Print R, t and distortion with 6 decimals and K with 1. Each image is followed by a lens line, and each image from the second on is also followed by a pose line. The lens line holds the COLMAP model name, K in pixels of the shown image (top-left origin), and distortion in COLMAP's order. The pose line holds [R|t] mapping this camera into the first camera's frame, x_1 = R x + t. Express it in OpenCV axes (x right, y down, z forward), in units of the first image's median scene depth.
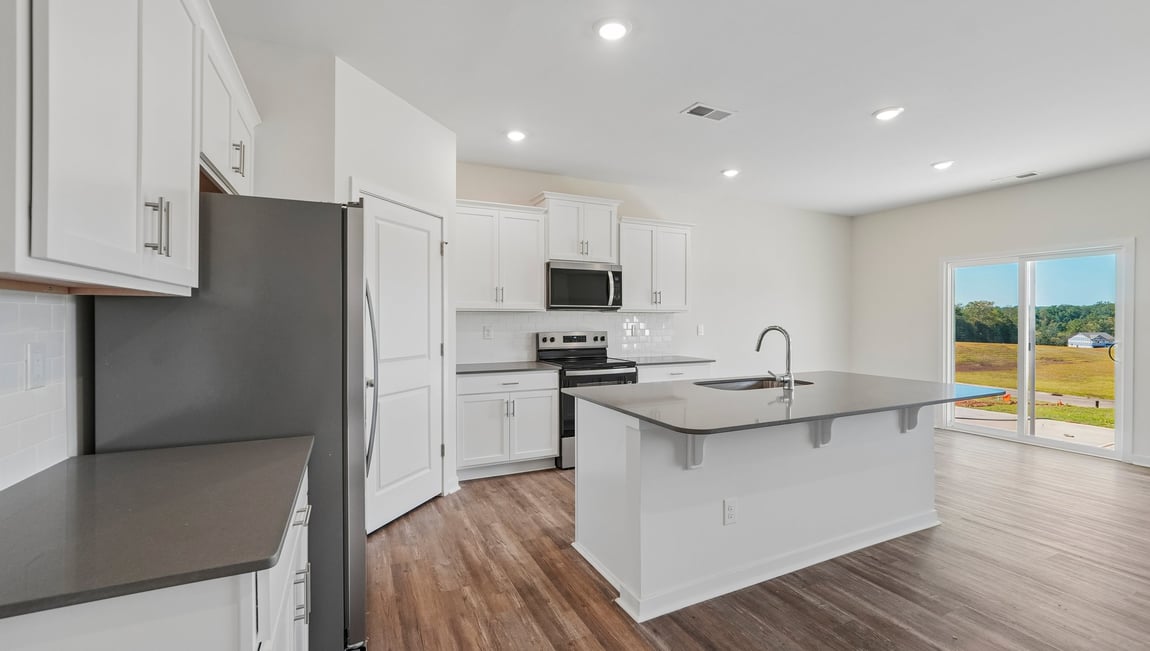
lens RADIAL K [[483.1, 0, 576.2], [0, 483.1, 320.3], [0, 0, 1]] dist [-0.014741, 0.004499]
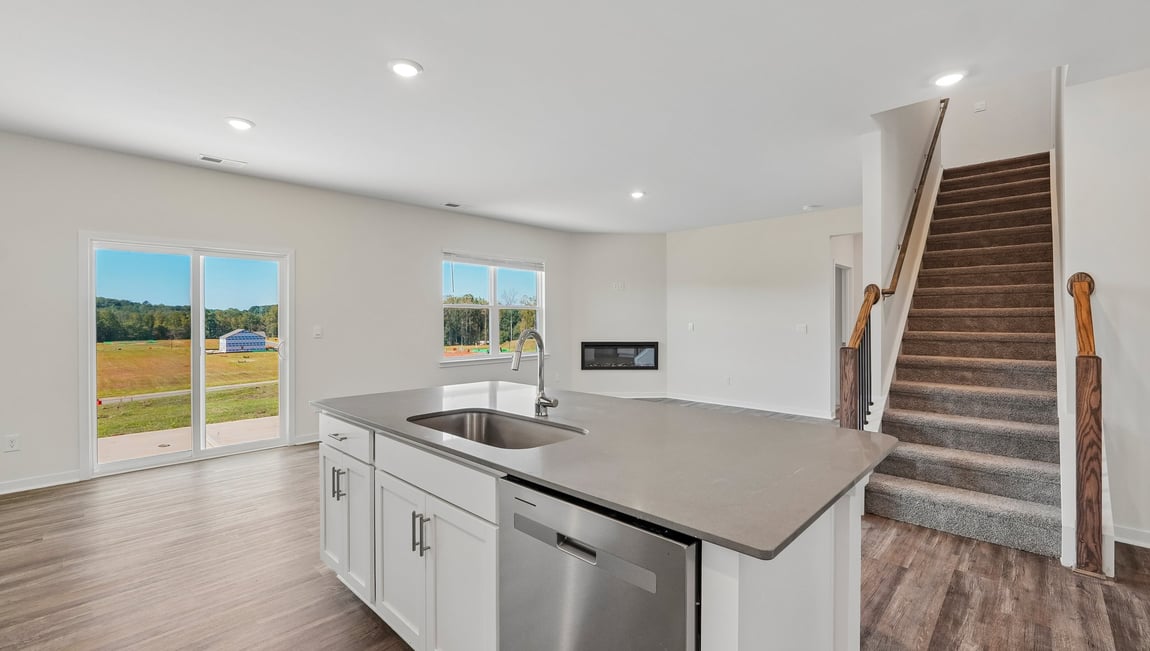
lens RADIAL K [[483.1, 0, 576.0], [0, 483.1, 320.9], [0, 0, 1]] dist [-0.014741, 0.004499]
pose [[-0.355729, -0.001155, 0.934588, -0.171970], [0.003407, 0.999991, 0.002533, -0.001393], [-0.934583, 0.004085, -0.355722, 0.795184]]
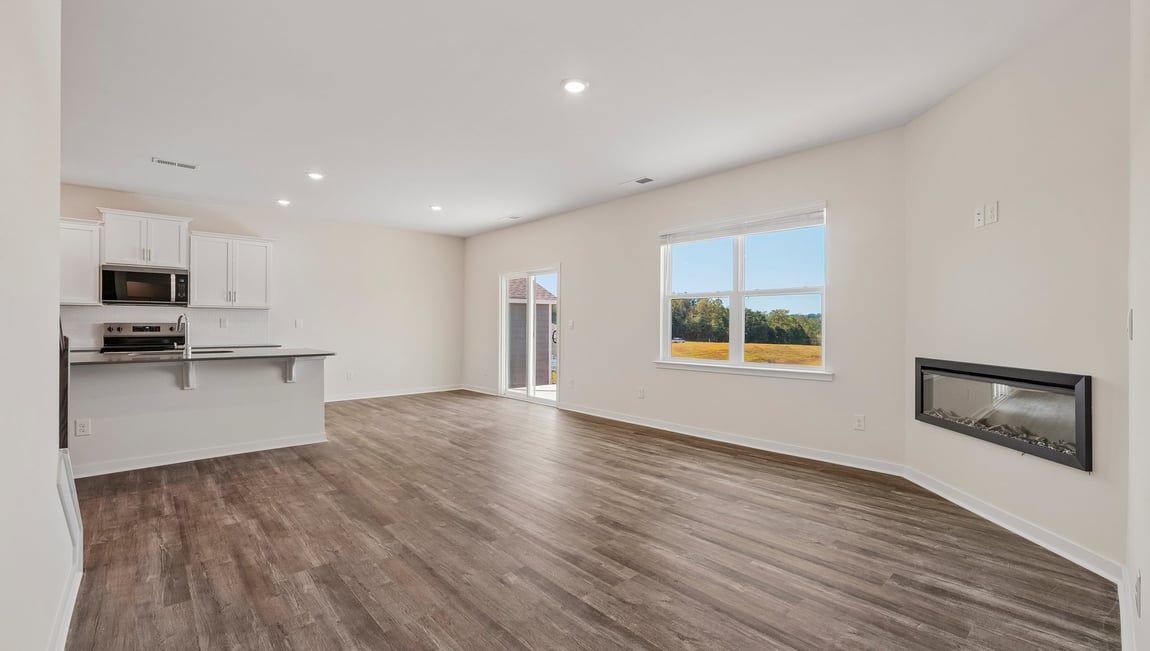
lens RADIAL K [[483.1, 0, 576.8], [0, 483.1, 325.0], [0, 0, 1]] dist [-0.014741, 0.004499]
pose [[0.956224, 0.002208, 0.292628, 0.775492], [-0.002120, 0.999998, -0.000618, 0.030948], [-0.292629, -0.000030, 0.956226, -0.538201]]
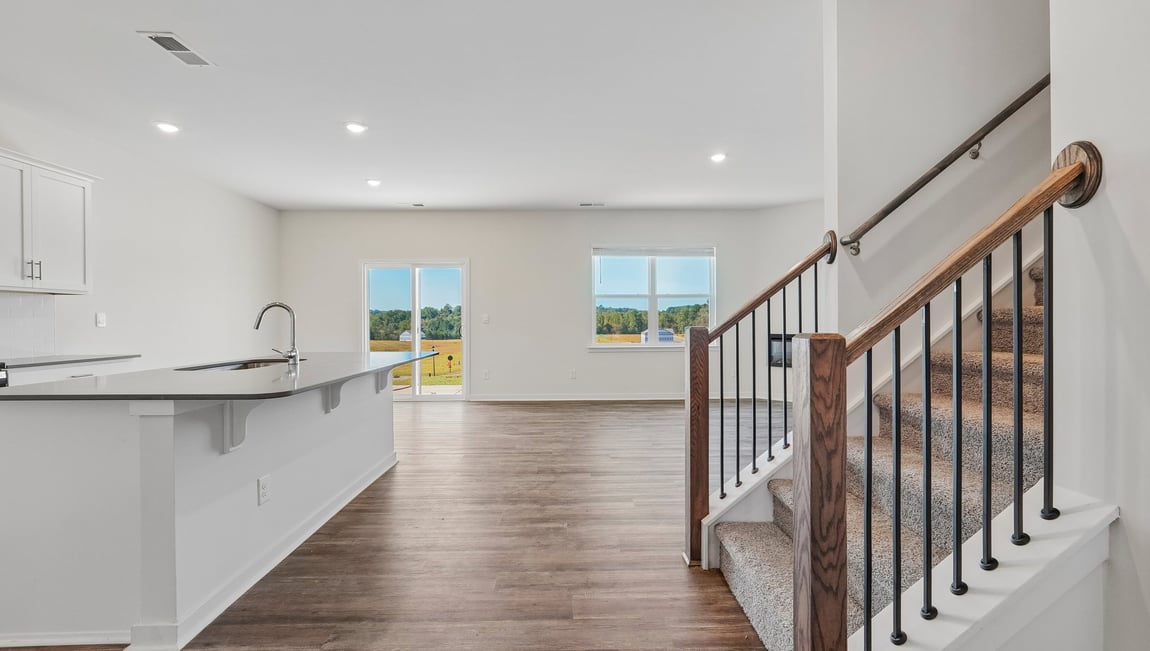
lens RADIAL K [[483.1, 0, 573.7], [0, 483.1, 321.7], [0, 0, 1]] dist [-0.014741, 0.004499]
pose [[0.410064, -0.005729, 0.912039, -0.161490], [0.007581, 0.999967, 0.002874, 0.035769], [-0.912025, 0.005735, 0.410094, 0.025474]]
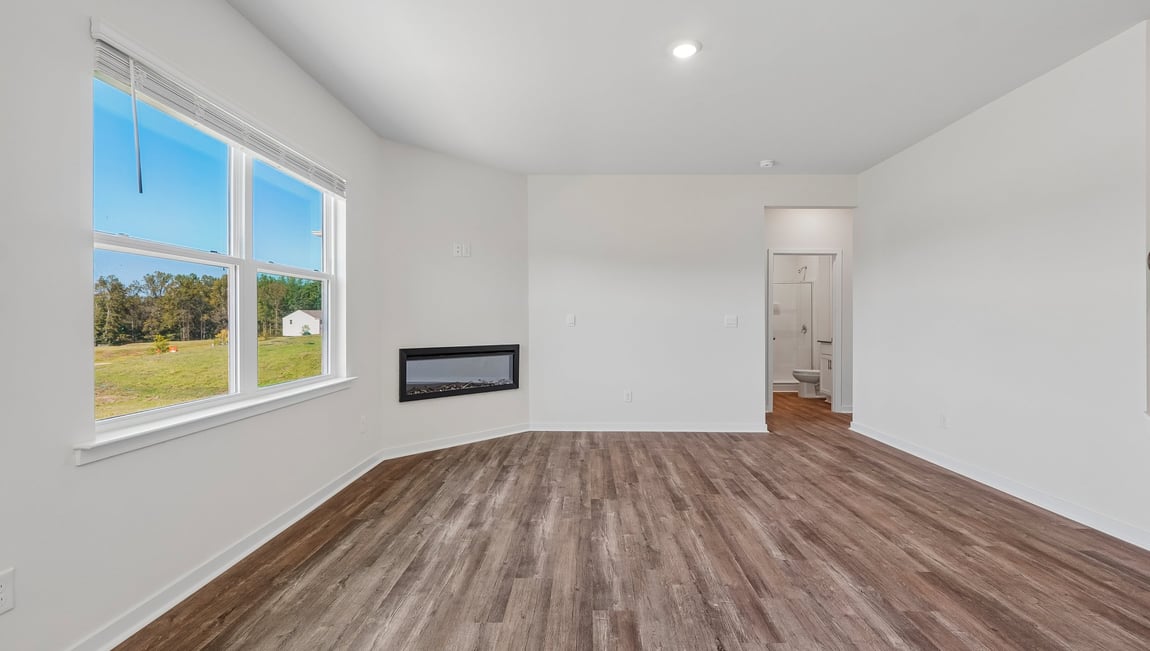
lens RADIAL K [[483.1, 0, 575.7], [0, 483.1, 322.5], [0, 0, 1]] dist [-0.014741, 0.004499]
pose [[-0.893867, -0.001165, 0.448330, 0.829355], [0.001408, 0.999984, 0.005404, 0.026884], [-0.448330, 0.005462, -0.893852, 0.825108]]
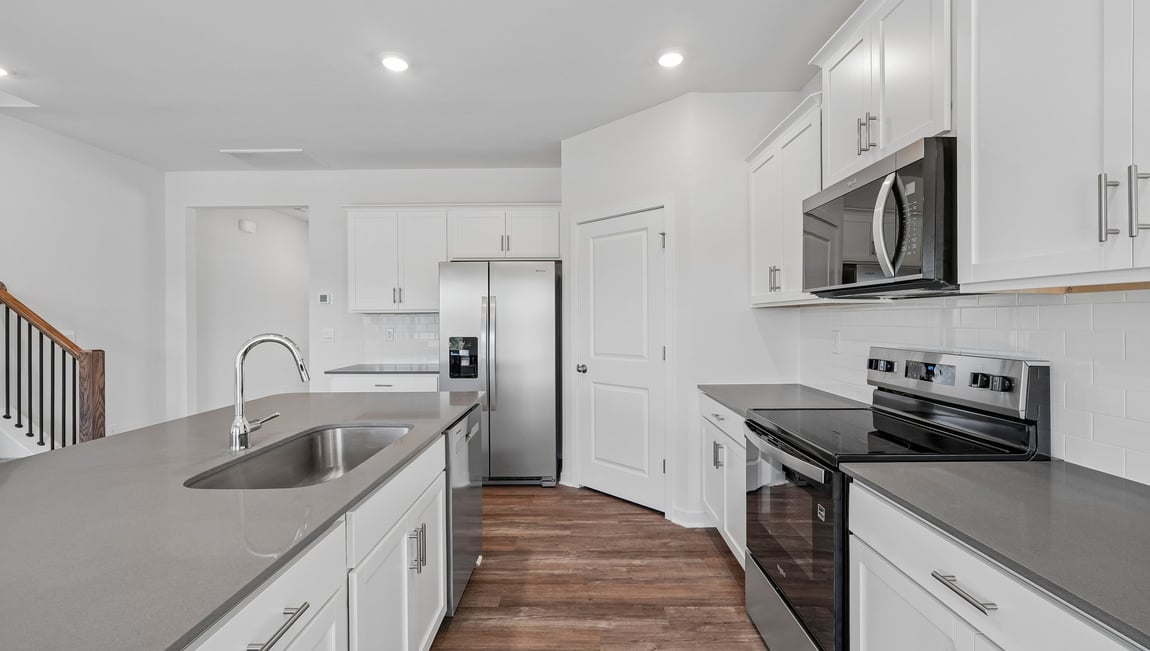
lens RADIAL K [[483.1, 0, 579.4], [0, 483.1, 319.3], [0, 0, 1]] dist [-0.014741, 0.004499]
pose [[-0.429915, 0.001612, -0.902868, 0.502786], [0.002896, 0.999996, 0.000406, -0.003090], [0.902865, -0.002441, -0.429918, 1.041934]]
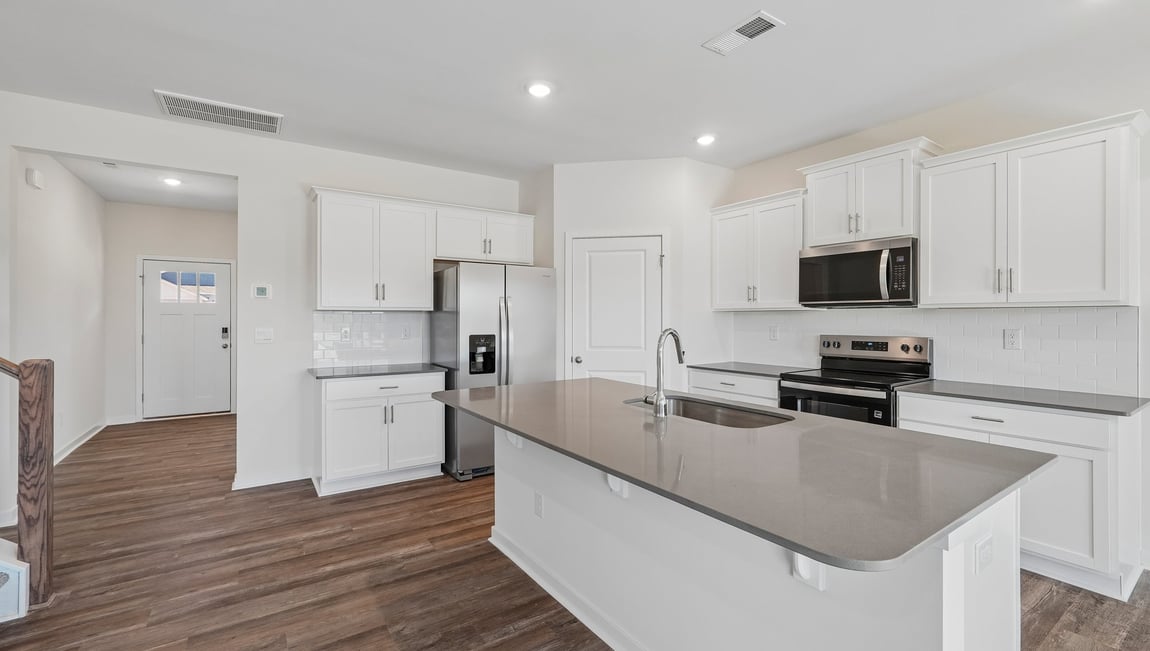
lens RADIAL K [[483.1, 0, 576.0], [0, 483.1, 318.8], [0, 0, 1]] dist [-0.014741, 0.004499]
pose [[0.155897, 0.000104, -0.987773, 0.744765], [-0.002579, 0.999997, -0.000302, -0.001652], [0.987770, 0.002594, 0.155897, 0.501544]]
